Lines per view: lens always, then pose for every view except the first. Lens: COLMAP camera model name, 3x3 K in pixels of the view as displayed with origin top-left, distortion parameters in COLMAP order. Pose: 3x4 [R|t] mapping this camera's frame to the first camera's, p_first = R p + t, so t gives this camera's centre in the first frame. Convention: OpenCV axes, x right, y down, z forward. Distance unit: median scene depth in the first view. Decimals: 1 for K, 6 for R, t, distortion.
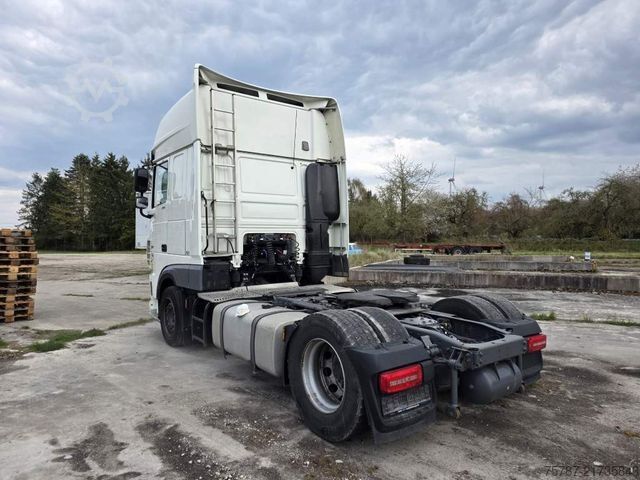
lens RADIAL K [[423.5, 0, 324.1], [0, 423.5, 238.2], [0, 0, 1]] dist [0.054400, -0.033986]
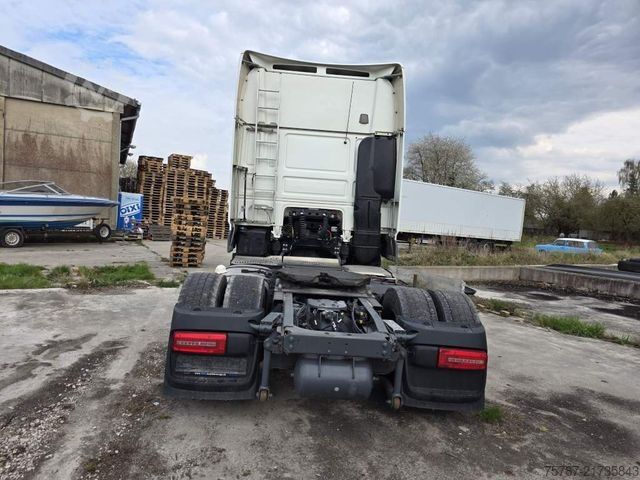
lens RADIAL K [[423.5, 0, 314.3], [0, 423.5, 241.6], [0, 0, 1]] dist [0.054400, -0.033986]
pose [[0.828707, 0.092399, -0.552003, 0.464669], [-0.070674, 0.995659, 0.060562, 0.007105], [0.555203, -0.011176, 0.831640, 0.158906]]
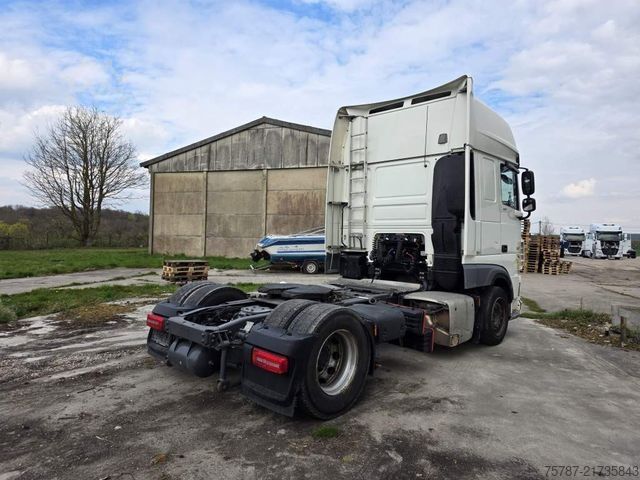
lens RADIAL K [[423.5, 0, 317.1], [0, 423.5, 229.8], [0, 0, 1]] dist [0.054400, -0.033986]
pose [[0.165522, -0.006481, -0.986185, 0.919152], [-0.024016, 0.999655, -0.010601, -0.004474], [0.985914, 0.025439, 0.165309, 0.653948]]
